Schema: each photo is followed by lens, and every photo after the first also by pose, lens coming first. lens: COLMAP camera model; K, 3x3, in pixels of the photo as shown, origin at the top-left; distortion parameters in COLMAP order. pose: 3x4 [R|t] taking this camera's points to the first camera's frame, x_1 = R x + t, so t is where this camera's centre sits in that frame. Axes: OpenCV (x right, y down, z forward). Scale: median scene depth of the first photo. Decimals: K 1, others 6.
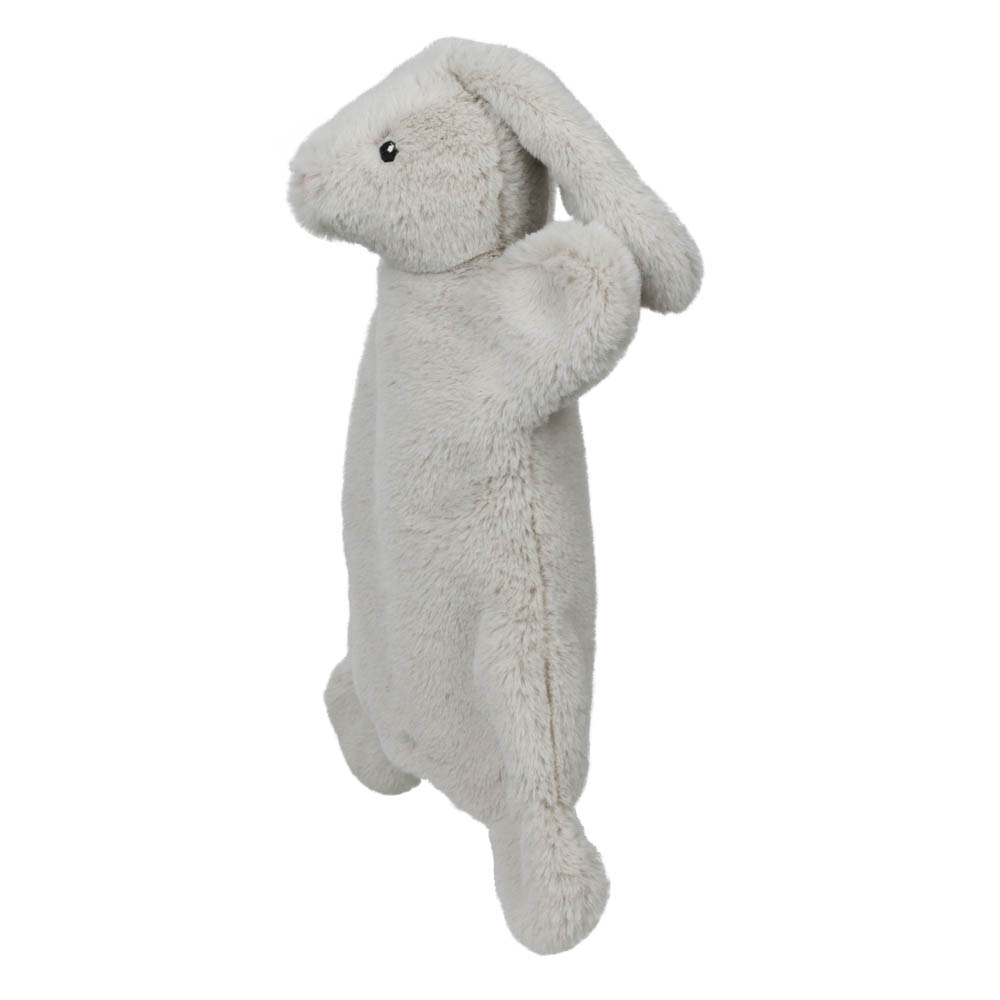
lens RADIAL K [[3948.7, 0, 500.0], [0, 3948.7, 500.0], [0, 0, 1]] dist [-0.008745, -2.019975]
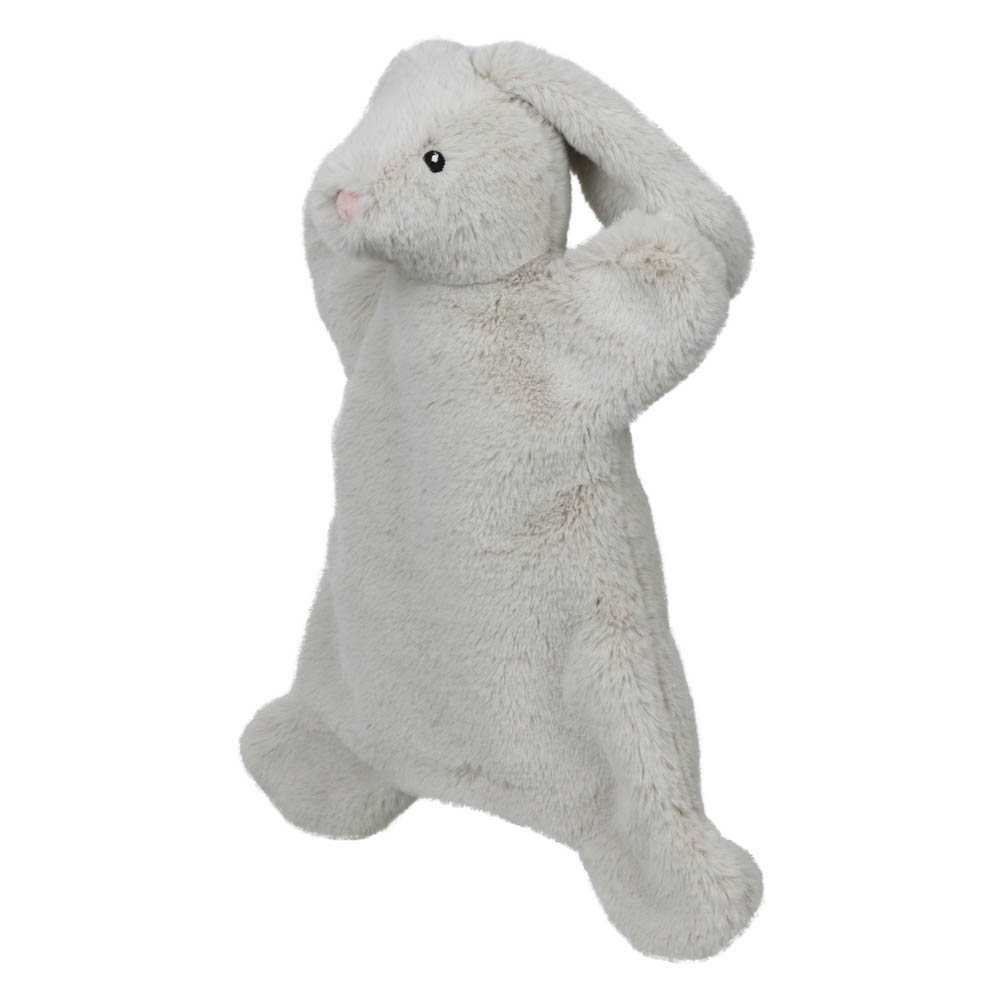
lens RADIAL K [[3948.7, 0, 500.0], [0, 3948.7, 500.0], [0, 0, 1]] dist [-0.008745, -2.019975]
pose [[0.922571, -0.118765, 0.367094, -0.376900], [0.120995, 0.992507, 0.017023, -0.021211], [-0.366366, 0.028711, 0.930028, 0.105775]]
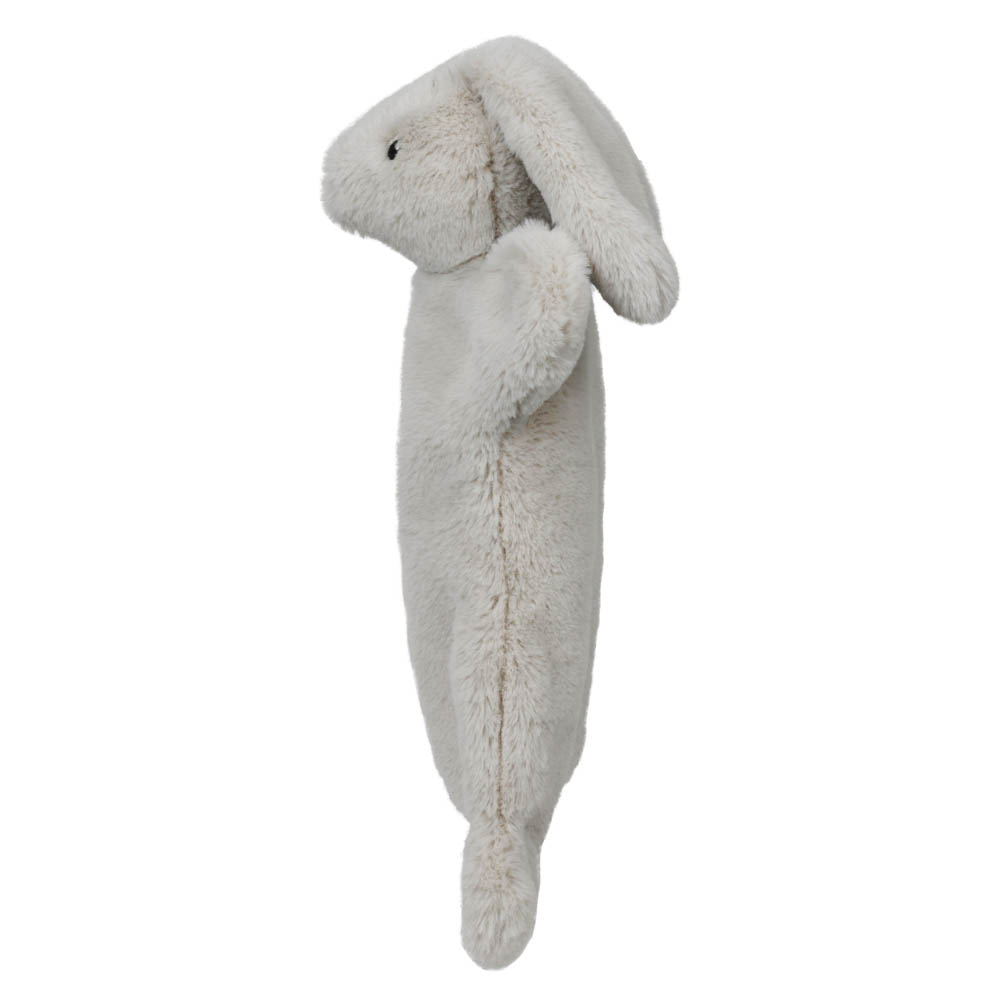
lens RADIAL K [[3948.7, 0, 500.0], [0, 3948.7, 500.0], [0, 0, 1]] dist [-0.008745, -2.019975]
pose [[0.921464, 0.058938, -0.383966, 0.386266], [-0.058988, 0.998191, 0.011660, -0.013148], [0.383959, 0.011905, 0.923273, 0.090658]]
